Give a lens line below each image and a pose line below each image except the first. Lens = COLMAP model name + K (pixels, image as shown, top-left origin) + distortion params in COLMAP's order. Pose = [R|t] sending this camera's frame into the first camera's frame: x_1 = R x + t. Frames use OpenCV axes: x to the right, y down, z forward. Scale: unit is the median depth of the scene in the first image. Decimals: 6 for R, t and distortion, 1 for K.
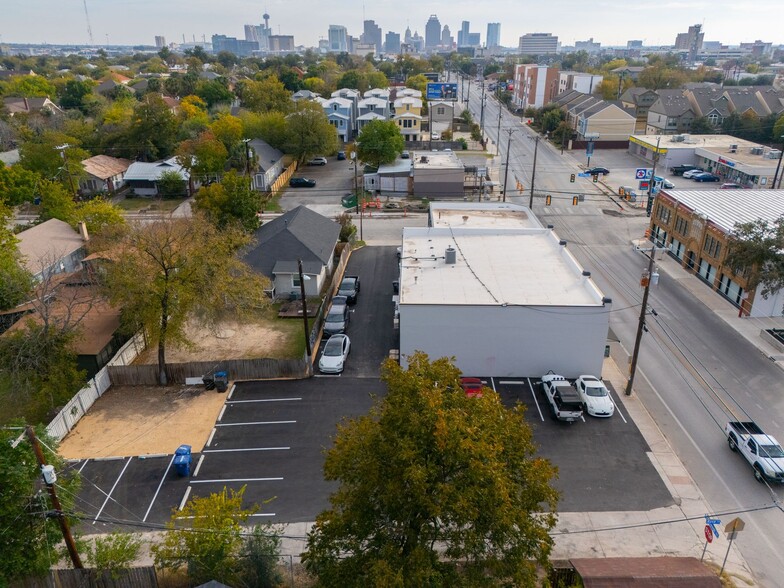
lens RADIAL K [[575.2, 0, 395.2], [0, 575.2, 293.8], [0, 0, 1]] dist [0.067762, -0.065676]
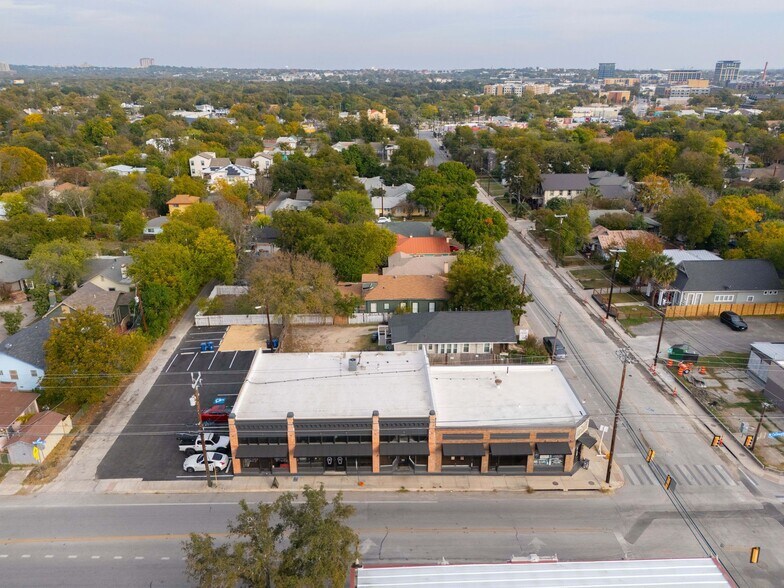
lens RADIAL K [[575.2, 0, 393.1], [0, 575.2, 290.2], [0, 0, 1]] dist [0.067762, -0.065676]
pose [[0.058129, 0.356657, -0.932425, 0.612013], [-0.392788, 0.866843, 0.307084, -0.316349], [0.917790, 0.348395, 0.190480, 0.403808]]
